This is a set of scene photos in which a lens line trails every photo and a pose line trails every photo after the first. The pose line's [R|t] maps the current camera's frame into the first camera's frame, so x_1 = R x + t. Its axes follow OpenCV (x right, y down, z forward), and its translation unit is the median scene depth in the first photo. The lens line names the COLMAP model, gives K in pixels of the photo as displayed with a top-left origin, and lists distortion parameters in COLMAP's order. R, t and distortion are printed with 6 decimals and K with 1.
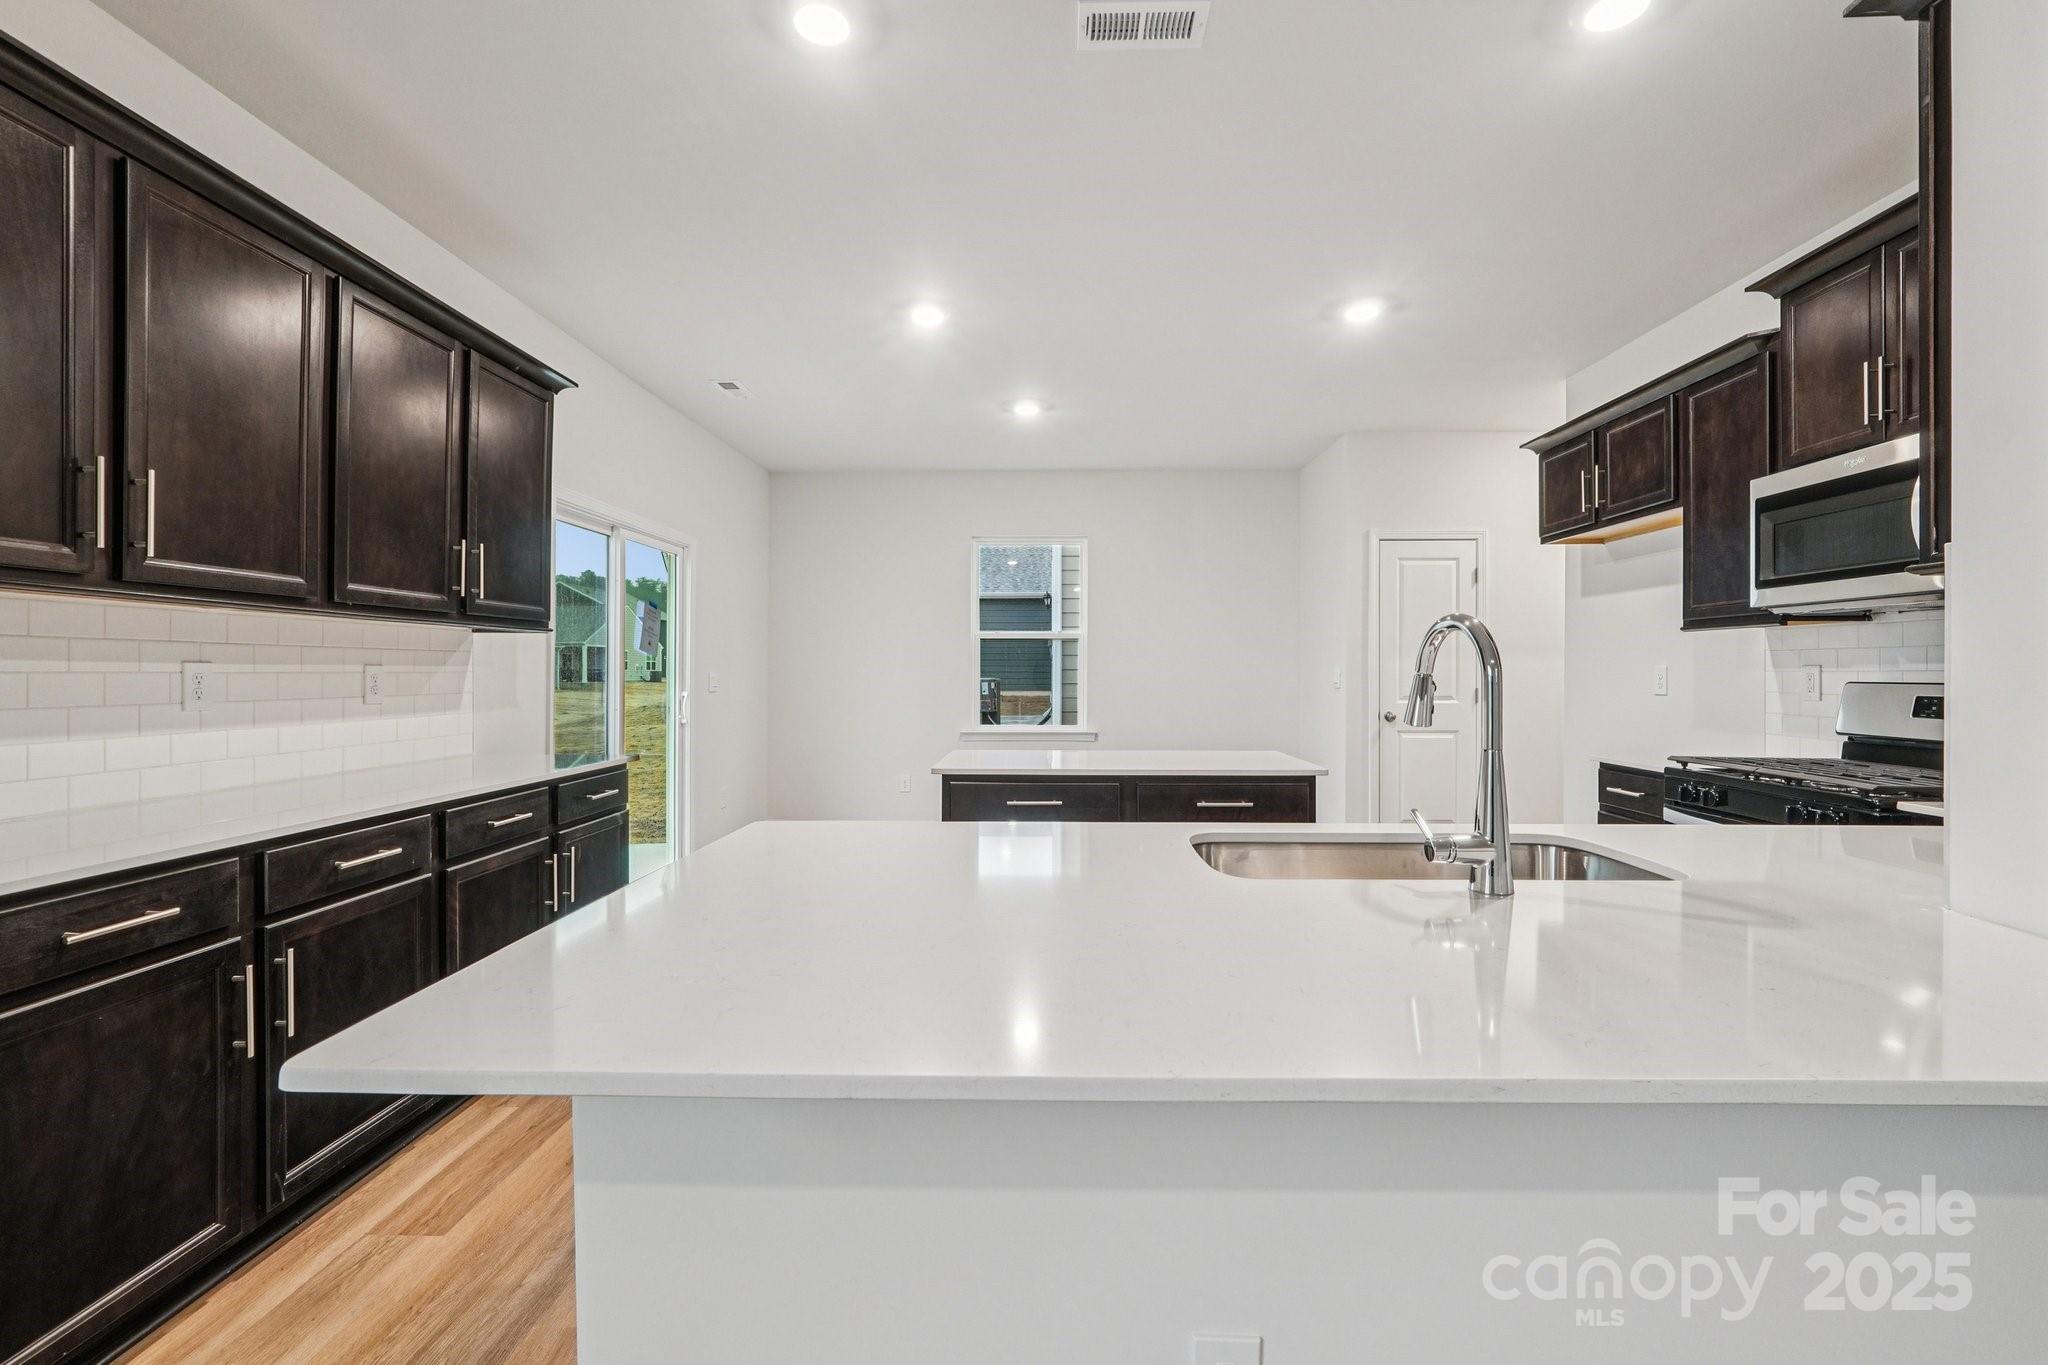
lens RADIAL K [[891.1, 0, 1018.2], [0, 891.1, 669.8], [0, 0, 1]] dist [-0.000009, 0.000088]
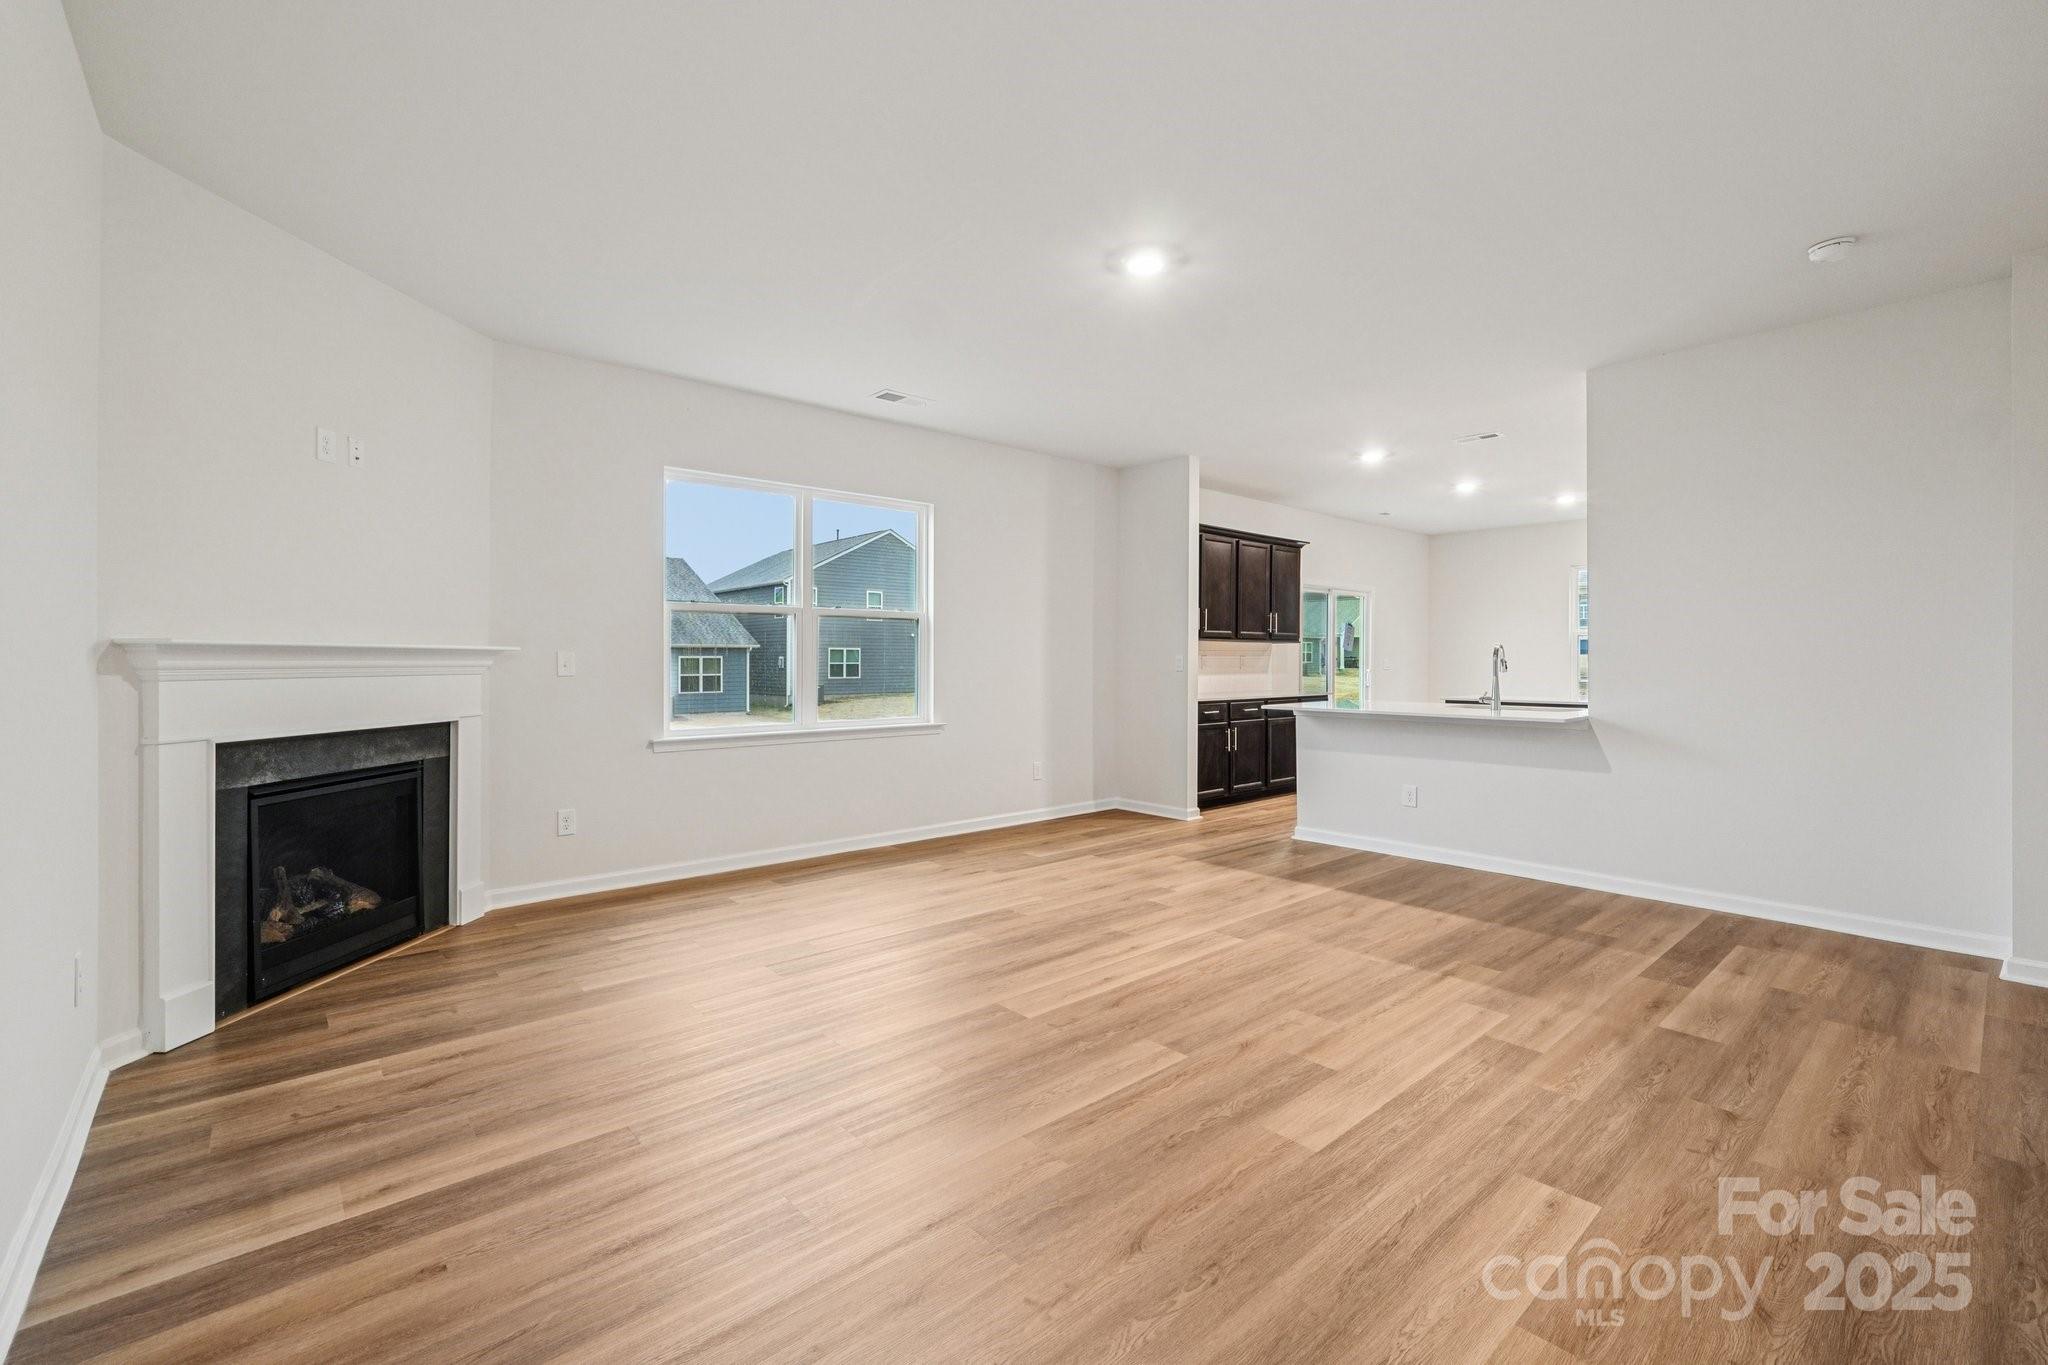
lens RADIAL K [[891.1, 0, 1021.1], [0, 891.1, 667.7], [0, 0, 1]] dist [-0.000009, 0.000088]
pose [[0.690468, 0.002652, -0.723358, 0.904872], [0.004967, 0.999952, 0.008407, 0.003337], [0.723346, -0.009398, 0.690422, -1.574257]]
